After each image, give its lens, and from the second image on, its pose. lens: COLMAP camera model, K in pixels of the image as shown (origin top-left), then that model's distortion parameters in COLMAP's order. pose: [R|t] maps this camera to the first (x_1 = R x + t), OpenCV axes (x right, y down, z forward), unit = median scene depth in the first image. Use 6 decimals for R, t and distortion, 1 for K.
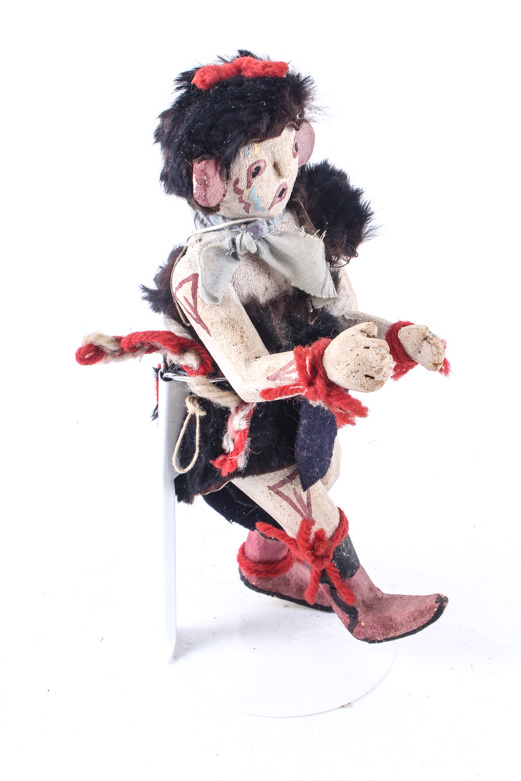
lens RADIAL K [[1433.2, 0, 259.8], [0, 1433.2, 389.6], [0, 0, 1]] dist [0.017060, 0.000000]
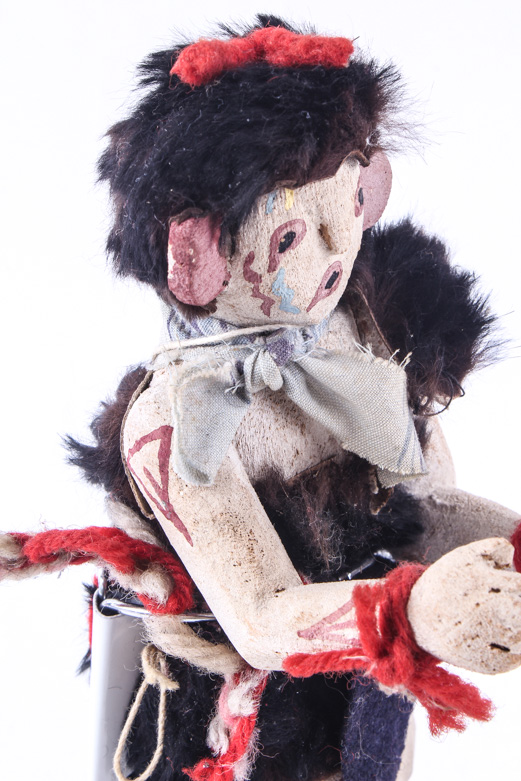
lens RADIAL K [[1865.9, 0, 261.8], [0, 1865.9, 390.6], [0, 0, 1]] dist [0.114159, 0.000000]
pose [[0.999552, 0.028209, 0.009961, -0.016679], [-0.027732, 0.998595, -0.045158, -0.063185], [-0.011221, 0.044862, 0.998930, 0.300139]]
